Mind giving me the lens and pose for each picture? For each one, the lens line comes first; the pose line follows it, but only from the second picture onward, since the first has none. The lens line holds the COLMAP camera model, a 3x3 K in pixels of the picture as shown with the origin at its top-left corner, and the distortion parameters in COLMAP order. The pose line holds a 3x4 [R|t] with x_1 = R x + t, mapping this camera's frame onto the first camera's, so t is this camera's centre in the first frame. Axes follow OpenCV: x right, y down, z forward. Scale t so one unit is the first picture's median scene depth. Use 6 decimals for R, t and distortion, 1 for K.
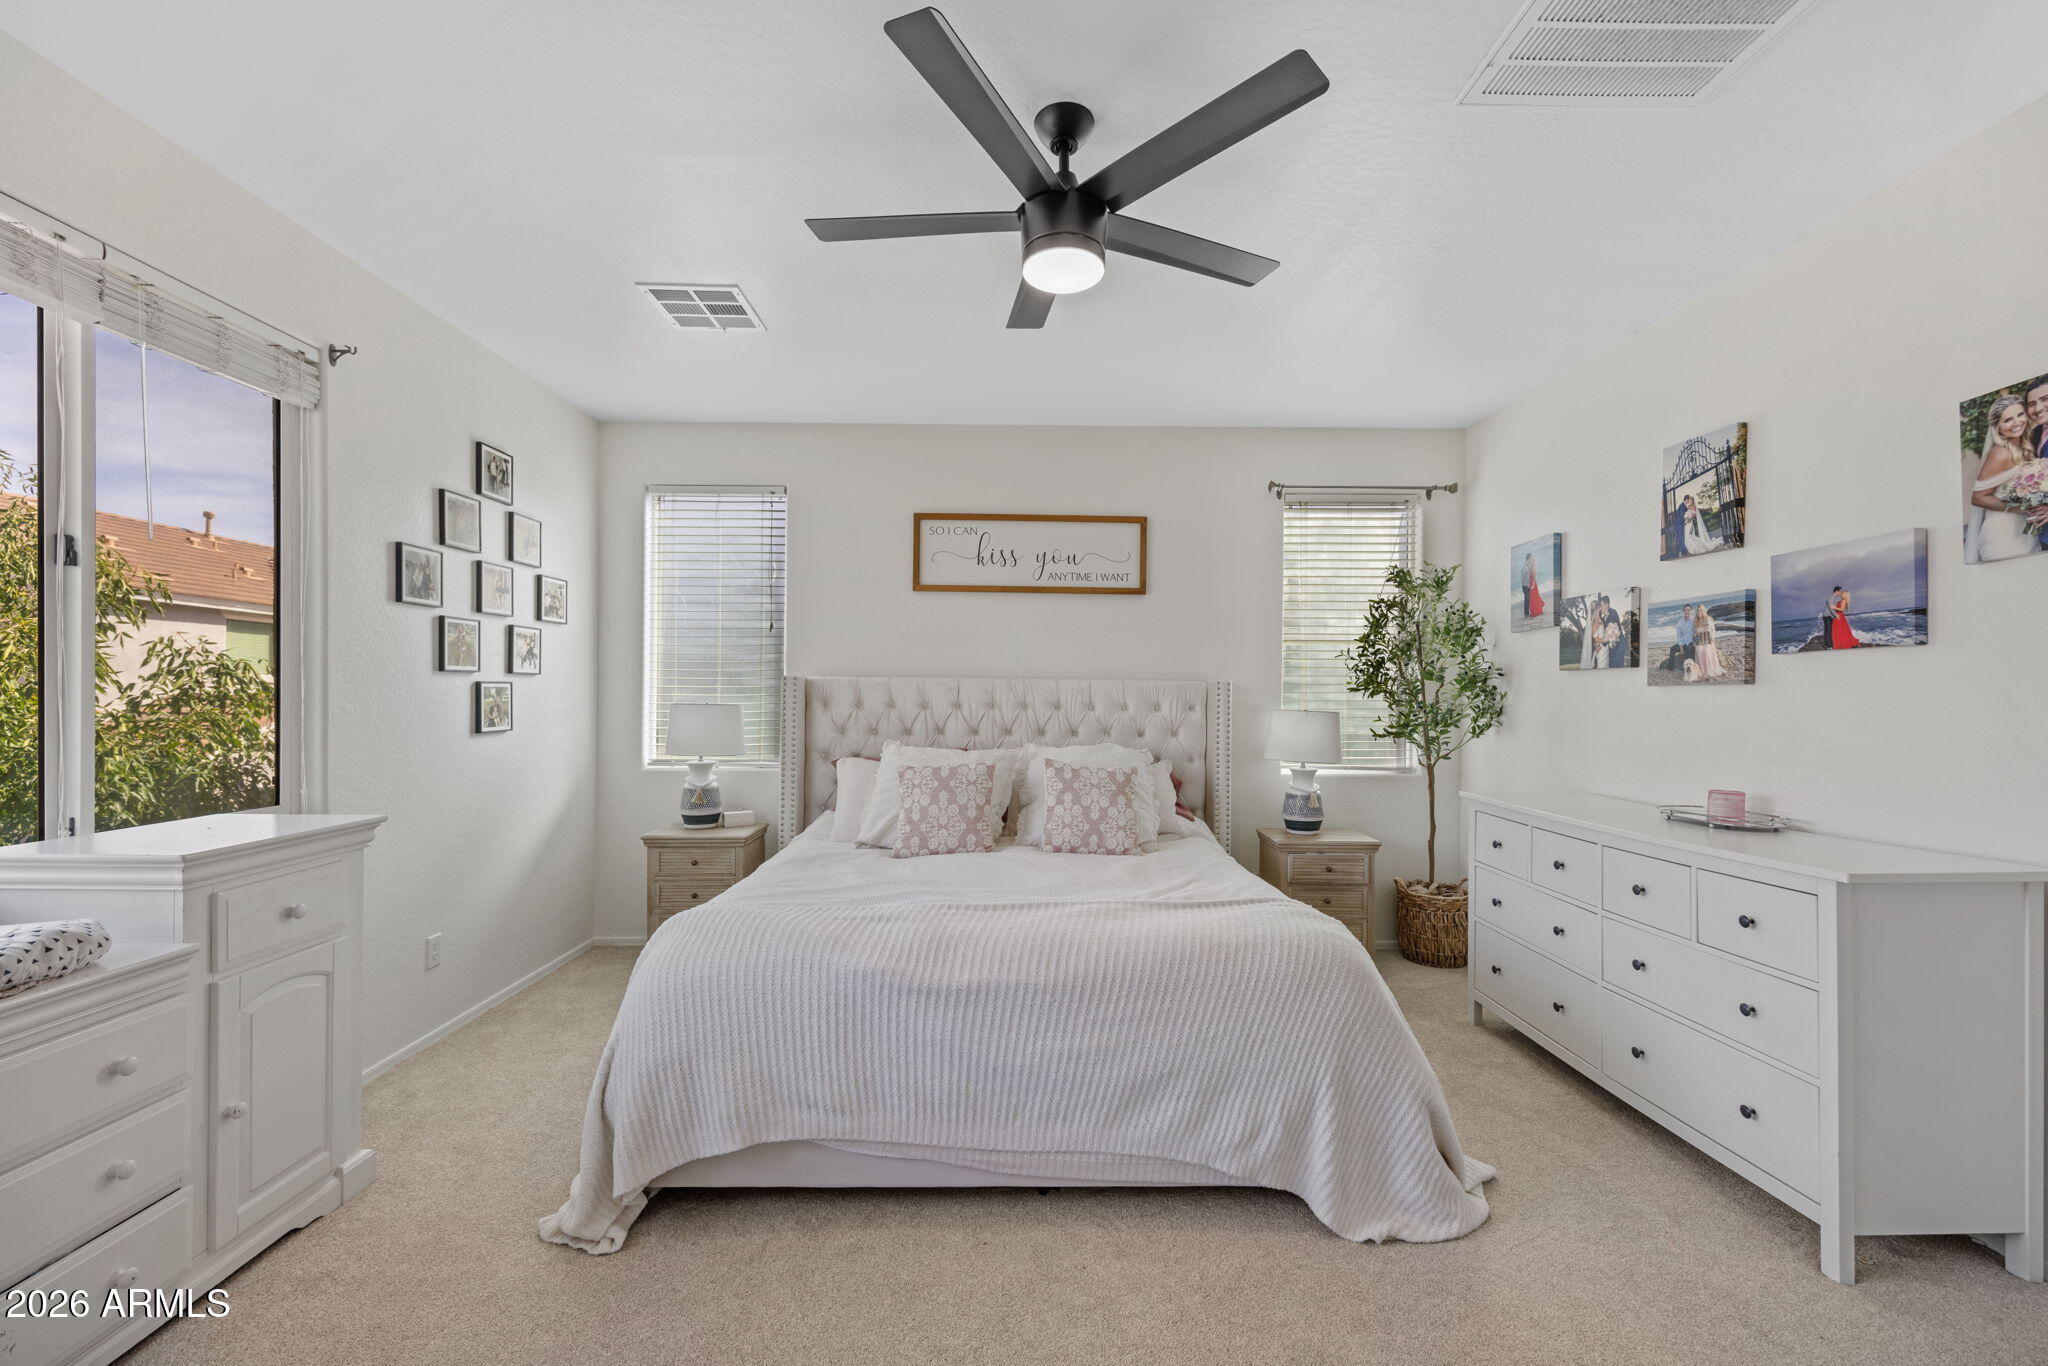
lens RADIAL K [[813.9, 0, 1020.5], [0, 813.9, 692.1], [0, 0, 1]] dist [0.012382, 0.000068]
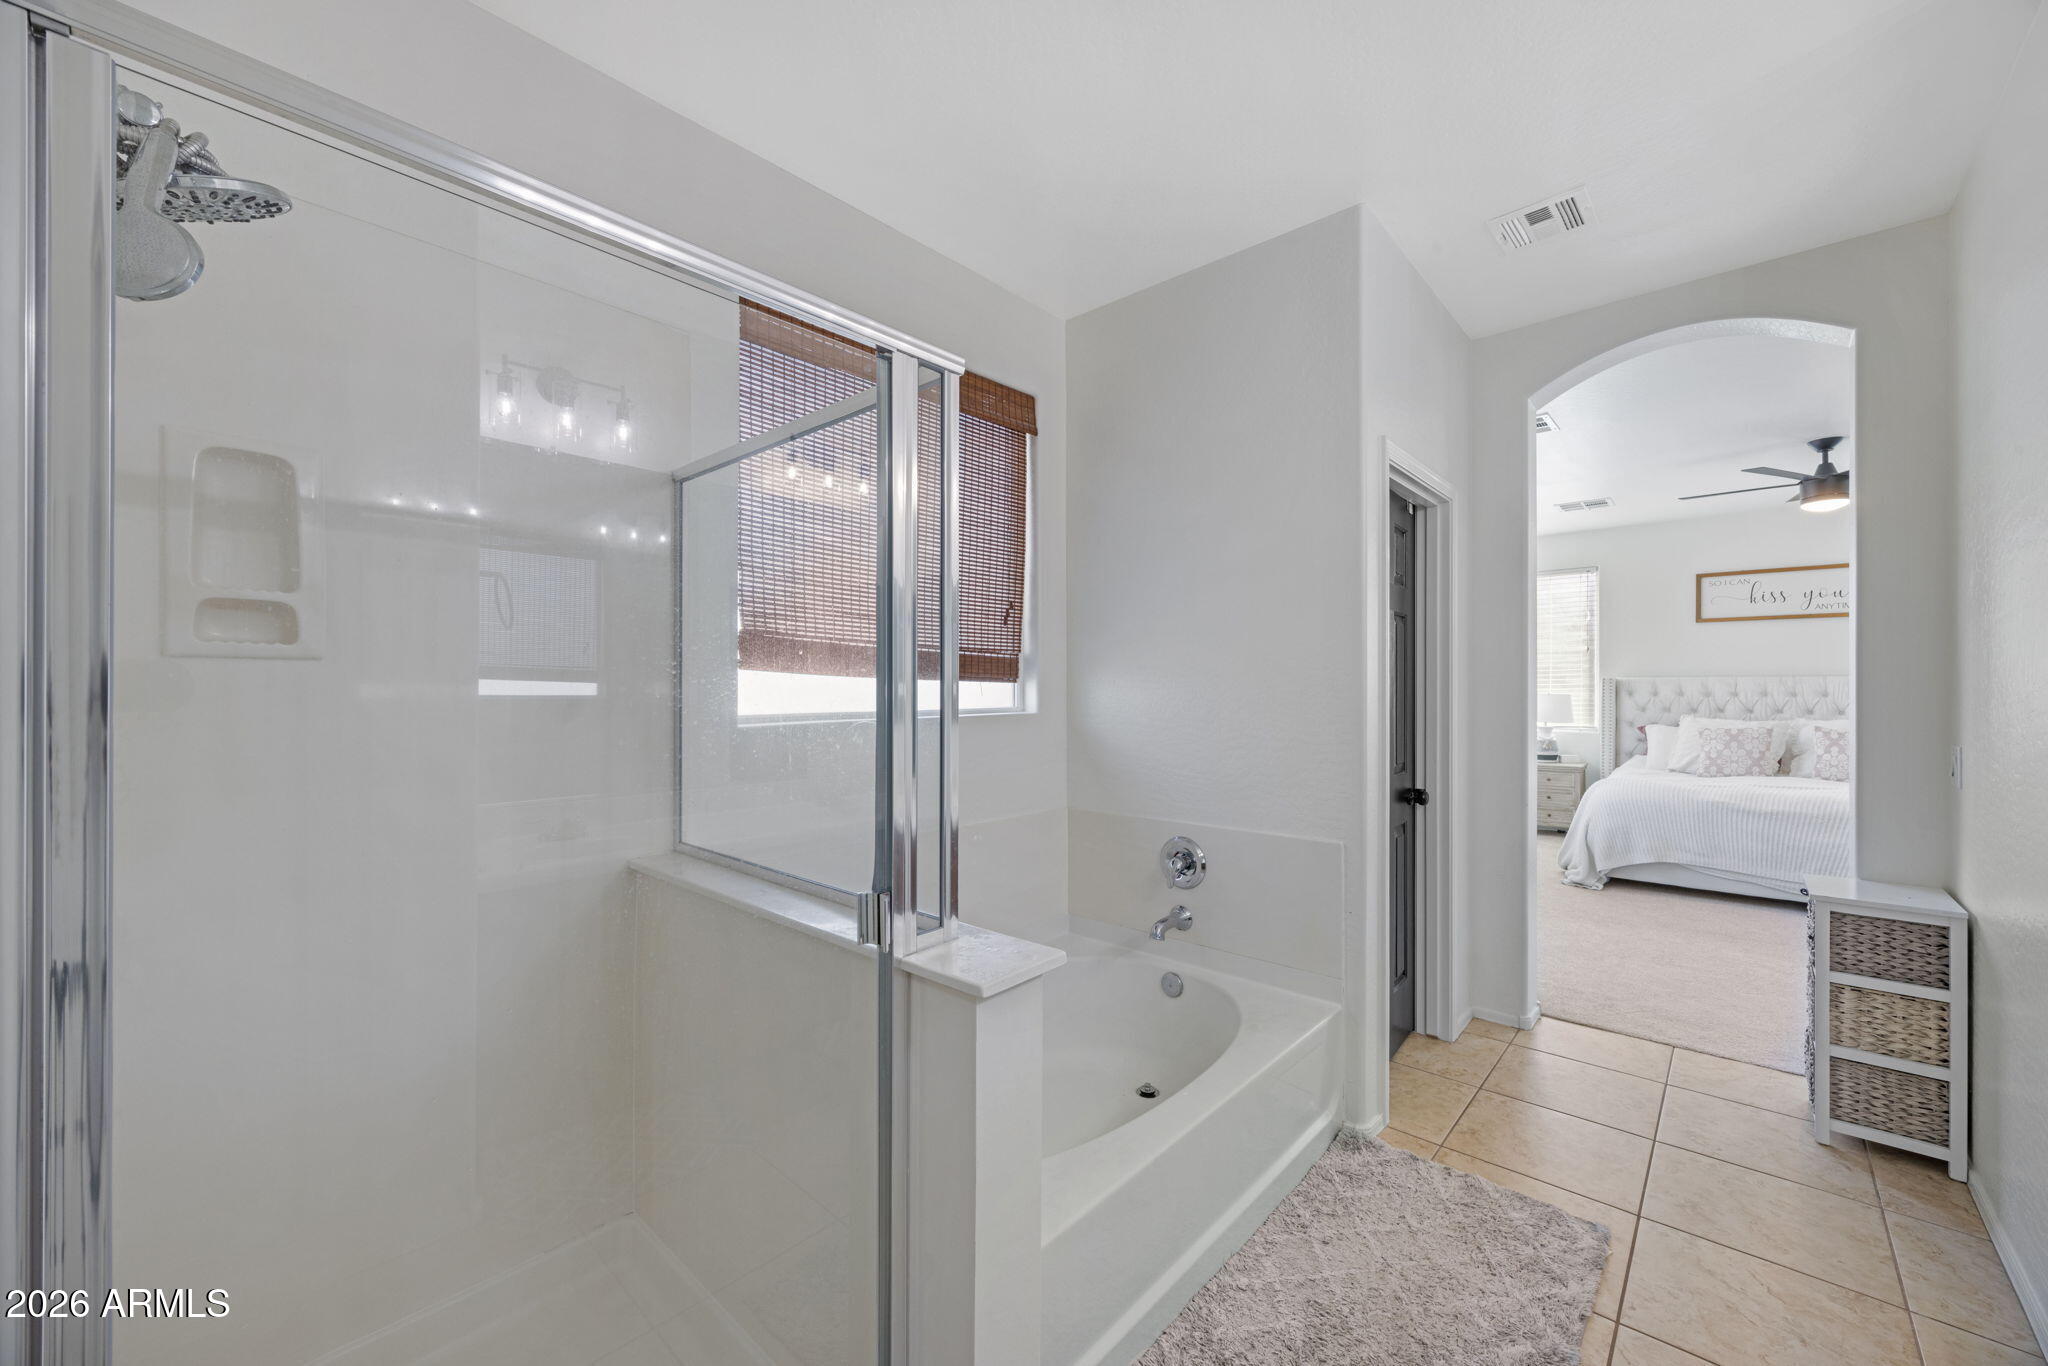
lens RADIAL K [[813.9, 0, 1020.5], [0, 813.9, 692.1], [0, 0, 1]] dist [0.012382, 0.000068]
pose [[0.745087, -0.007351, -0.666927, -0.056915], [0.012772, 0.999913, 0.003247, -0.013197], [0.666845, -0.010937, 0.745116, -1.353988]]
